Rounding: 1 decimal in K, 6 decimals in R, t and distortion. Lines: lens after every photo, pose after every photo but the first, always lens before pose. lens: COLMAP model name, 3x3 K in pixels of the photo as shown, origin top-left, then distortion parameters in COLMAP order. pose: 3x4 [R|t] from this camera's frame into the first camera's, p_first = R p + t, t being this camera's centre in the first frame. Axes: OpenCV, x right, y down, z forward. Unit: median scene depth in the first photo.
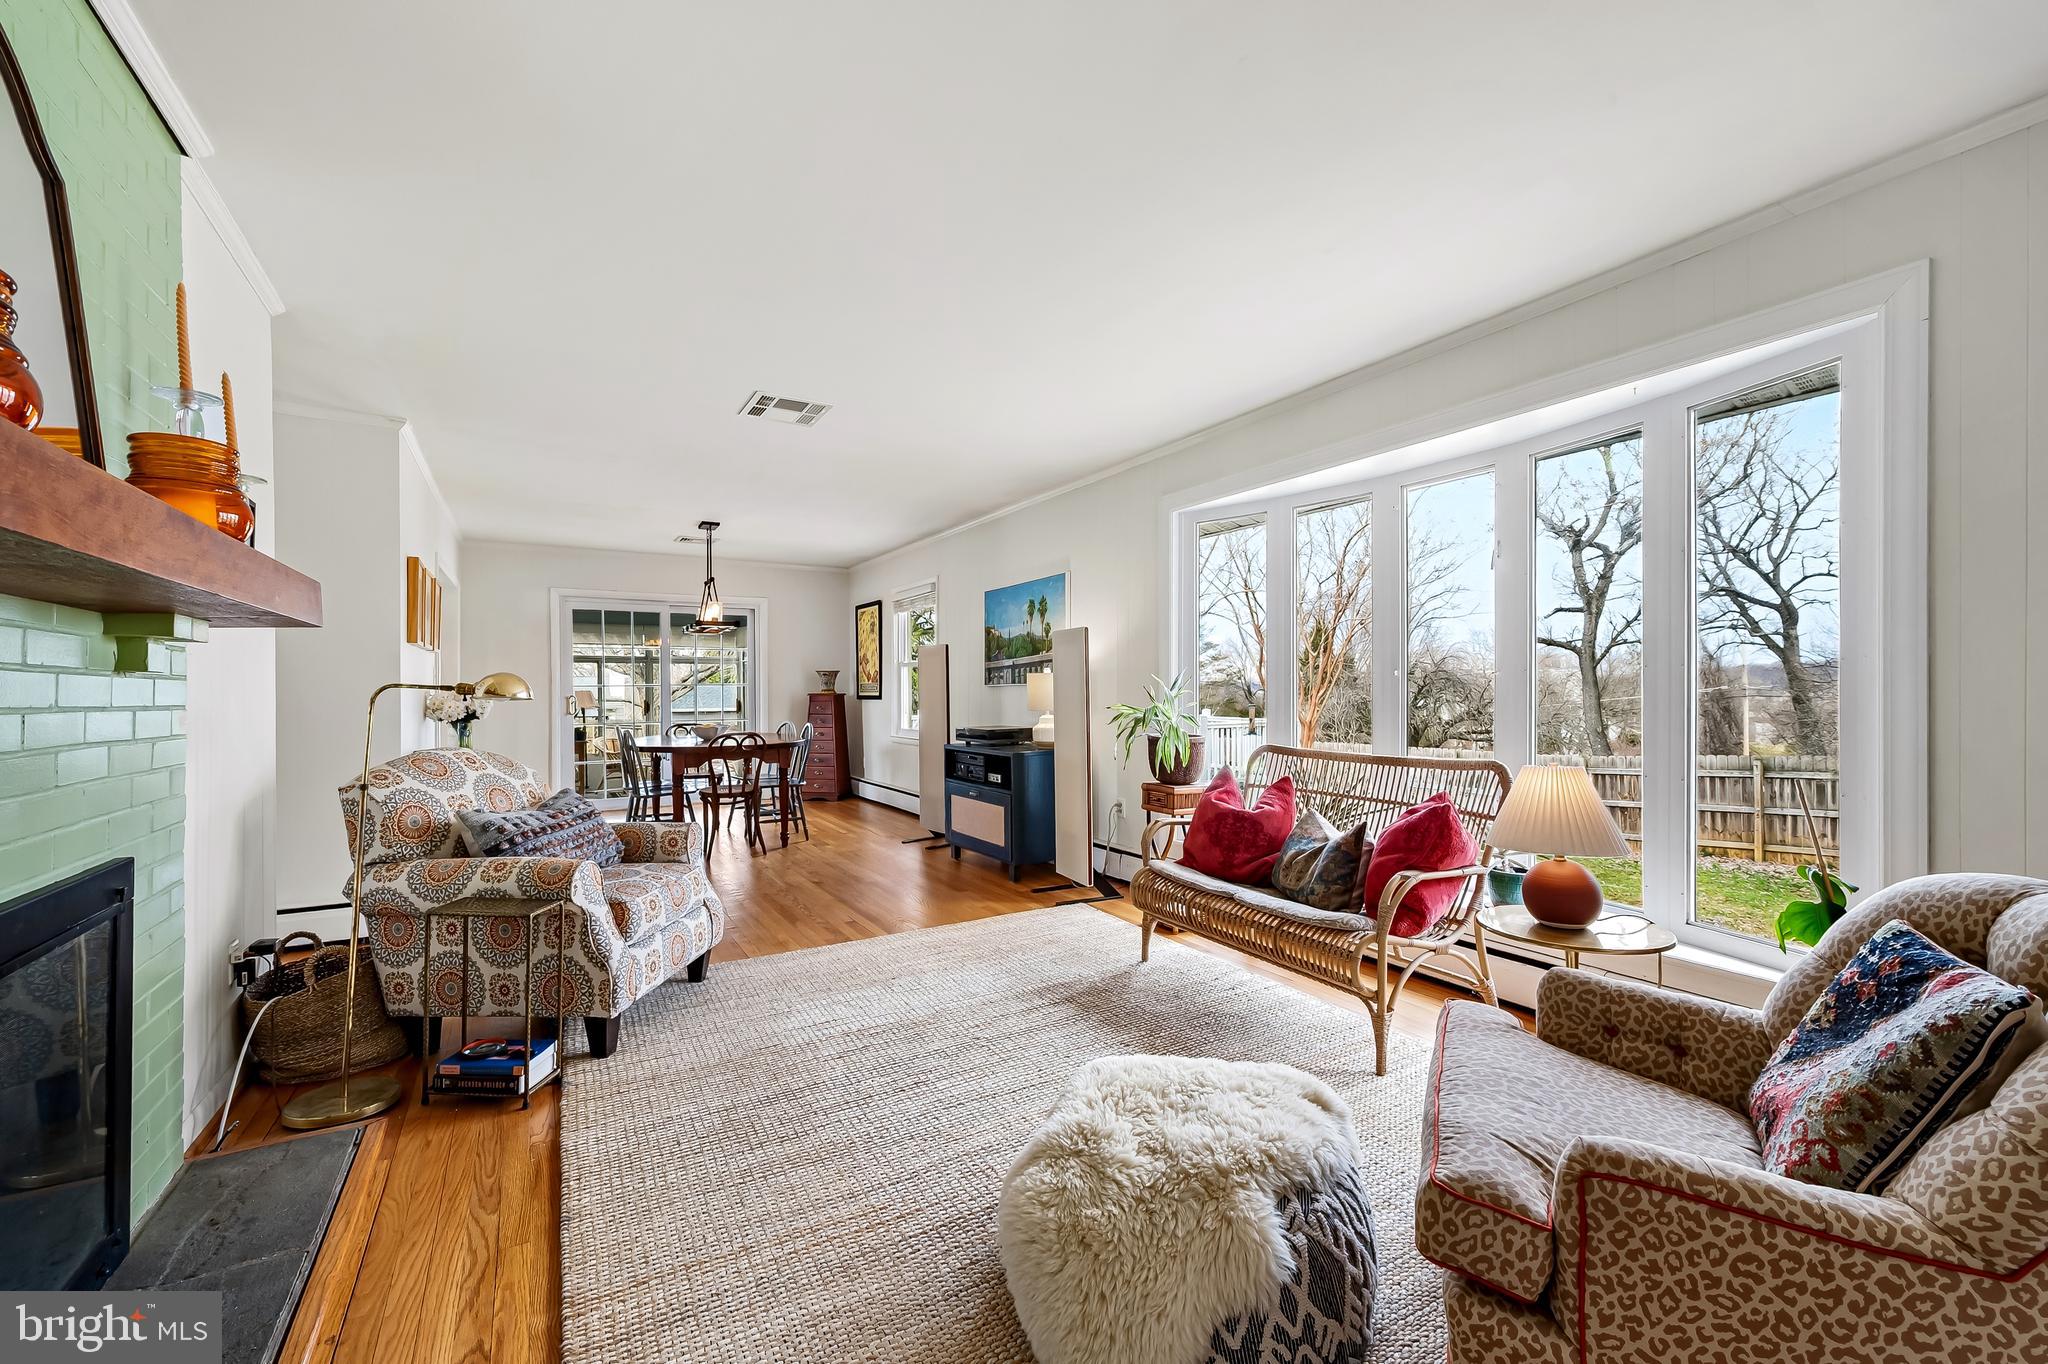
lens RADIAL K [[807.6, 0, 1011.1], [0, 807.6, 696.4], [0, 0, 1]] dist [0.005226, 0.000971]
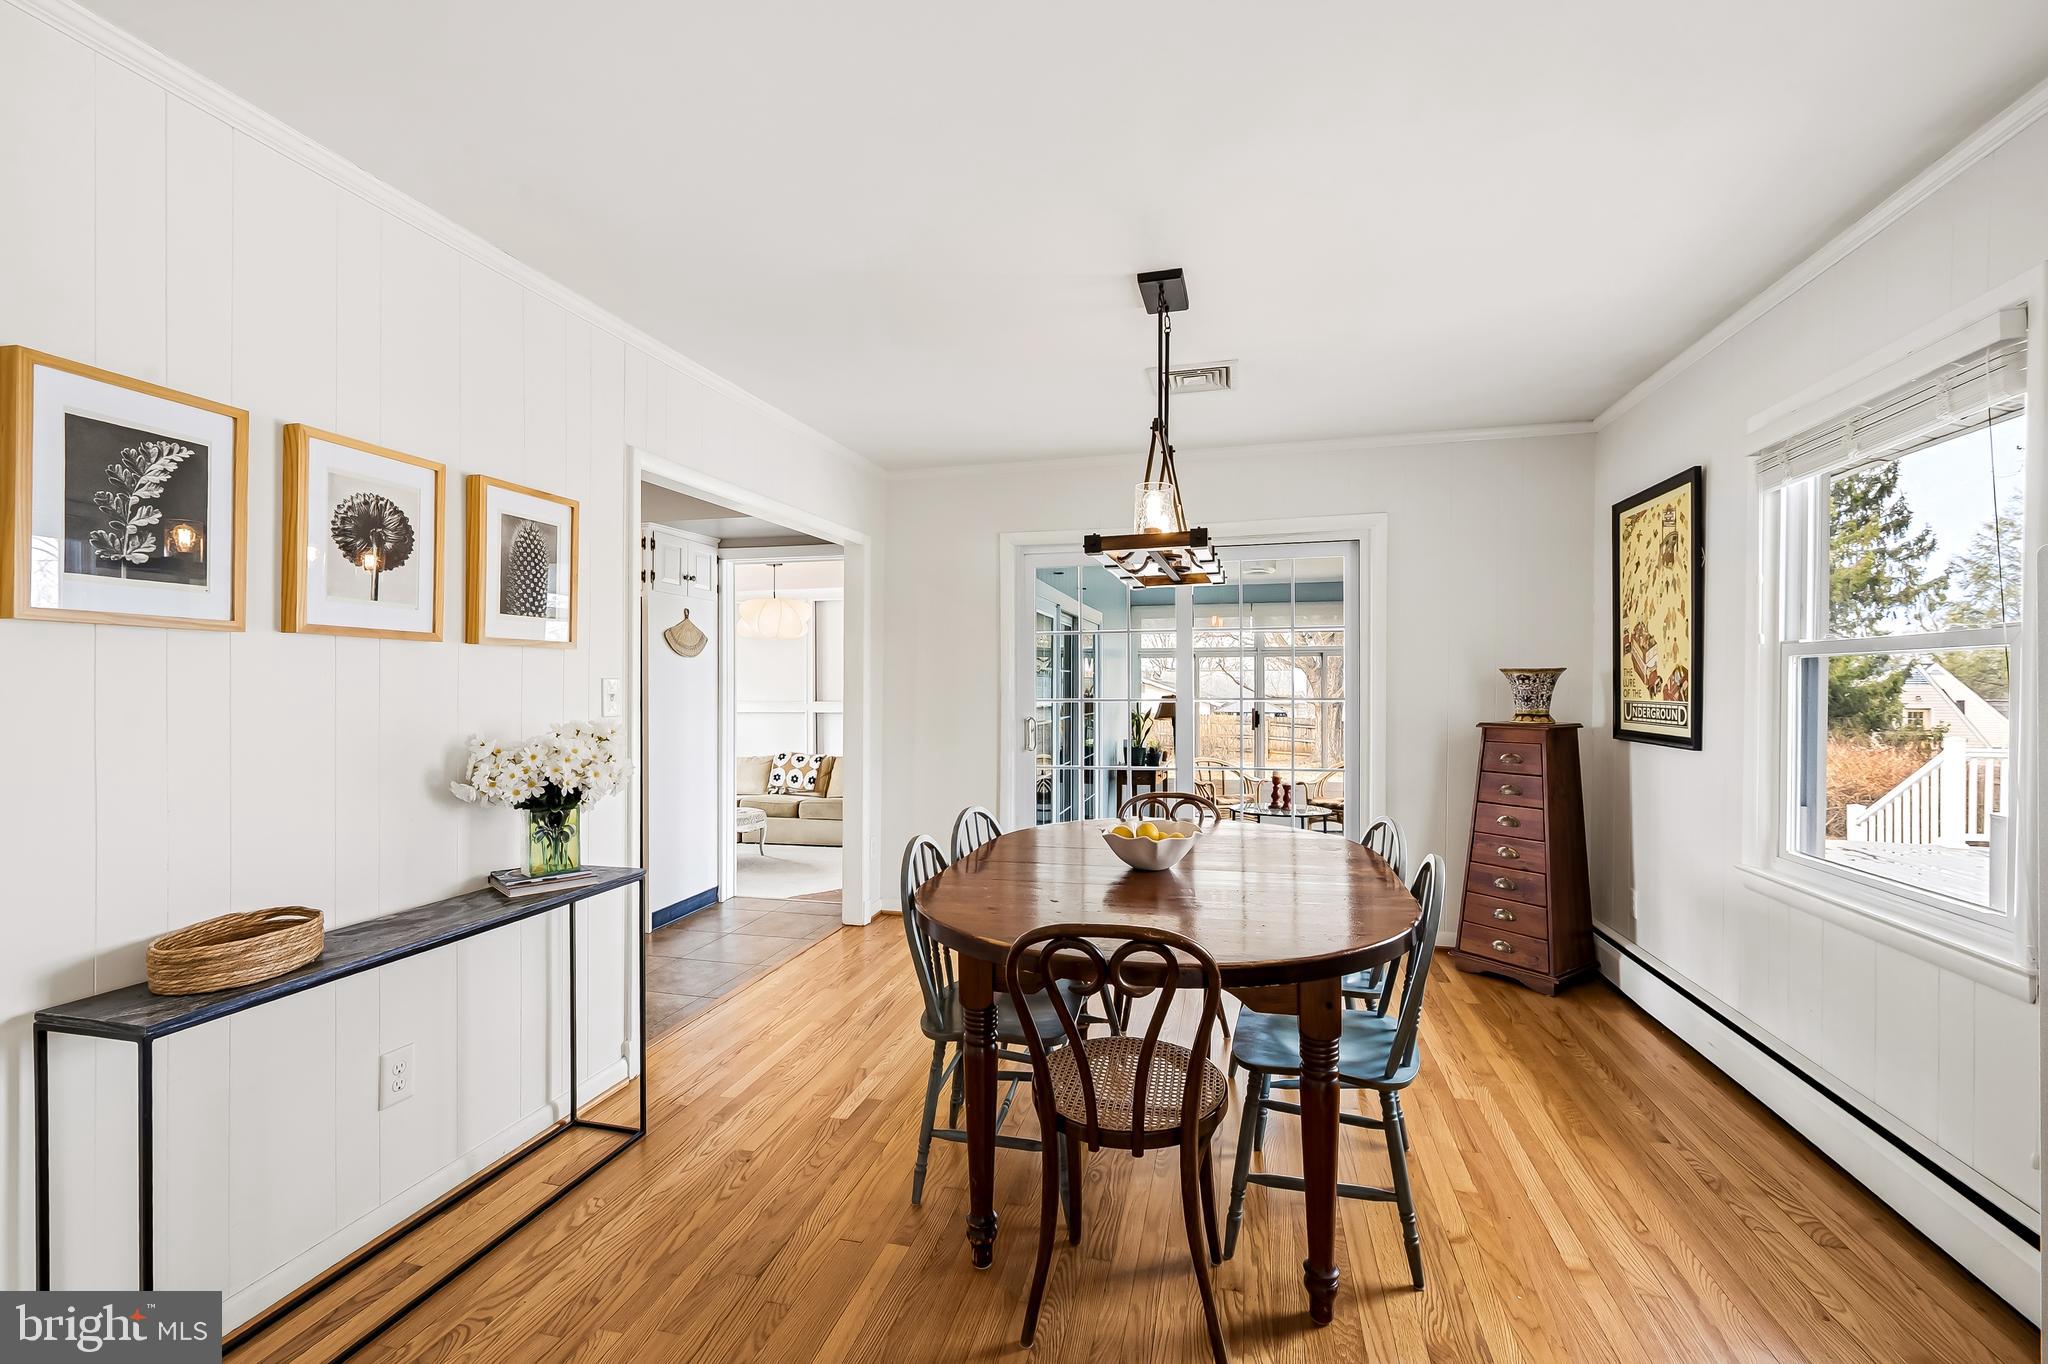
lens RADIAL K [[852.8, 0, 1029.2], [0, 852.8, 693.1], [0, 0, 1]] dist [0.004854, -0.001192]
pose [[0.727906, 0.012085, -0.685570, -0.320295], [-0.008714, 0.999927, 0.008374, -0.056158], [0.685621, -0.000121, 0.727958, 1.419266]]
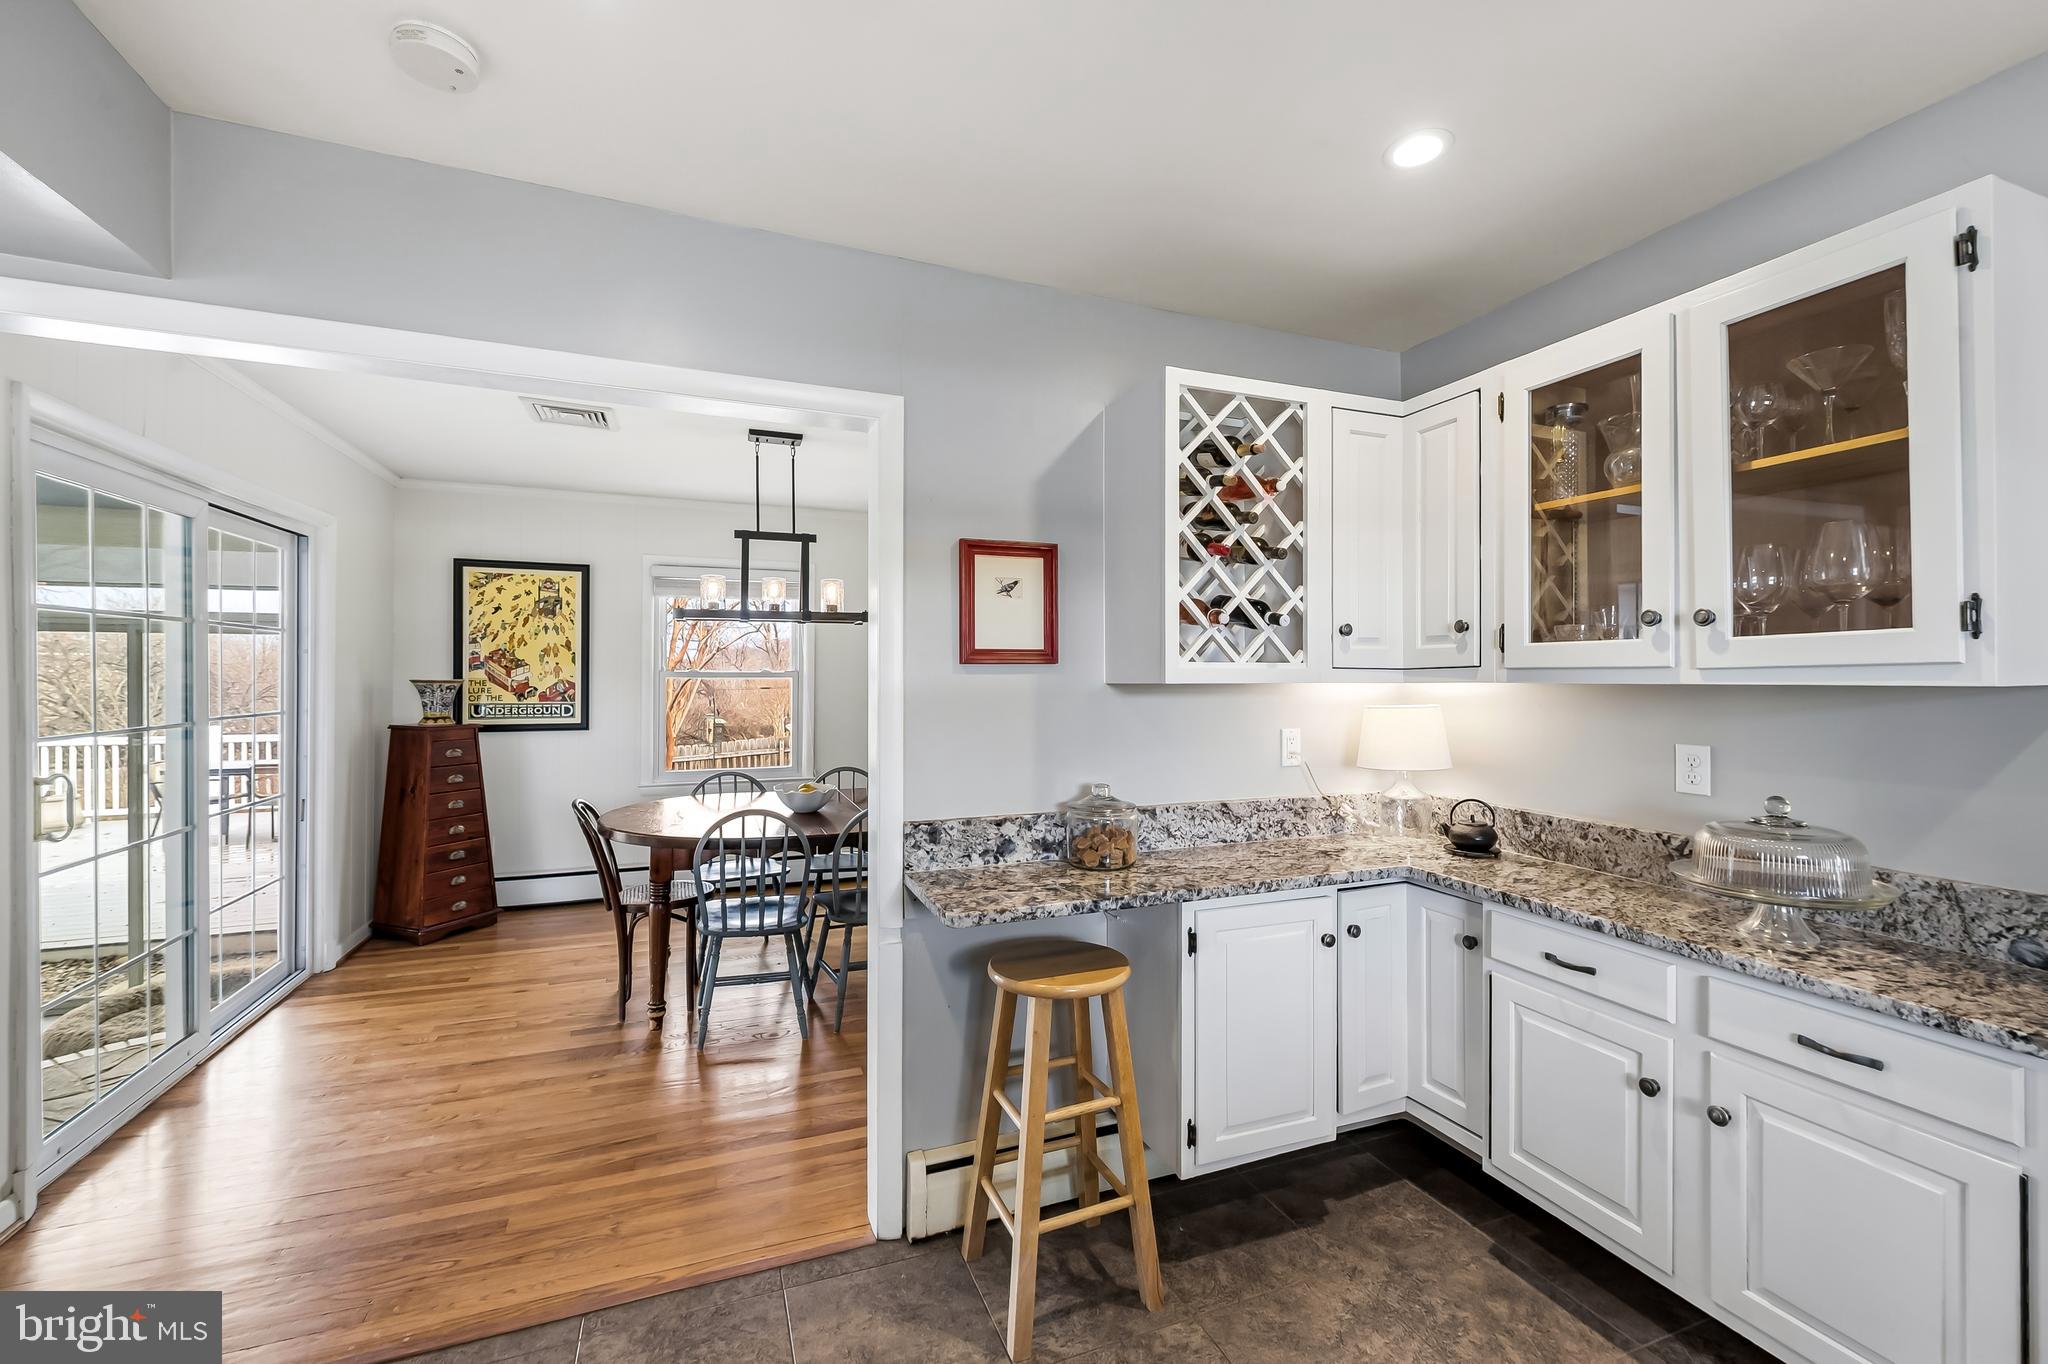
lens RADIAL K [[852.8, 0, 1026.6], [0, 852.8, 674.5], [0, 0, 1]] dist [0.004854, -0.001192]
pose [[0.147229, 0.008391, 0.989067, -1.740689], [0.005553, 0.999941, -0.009310, -0.075045], [-0.989087, 0.006863, 0.147174, 1.542962]]
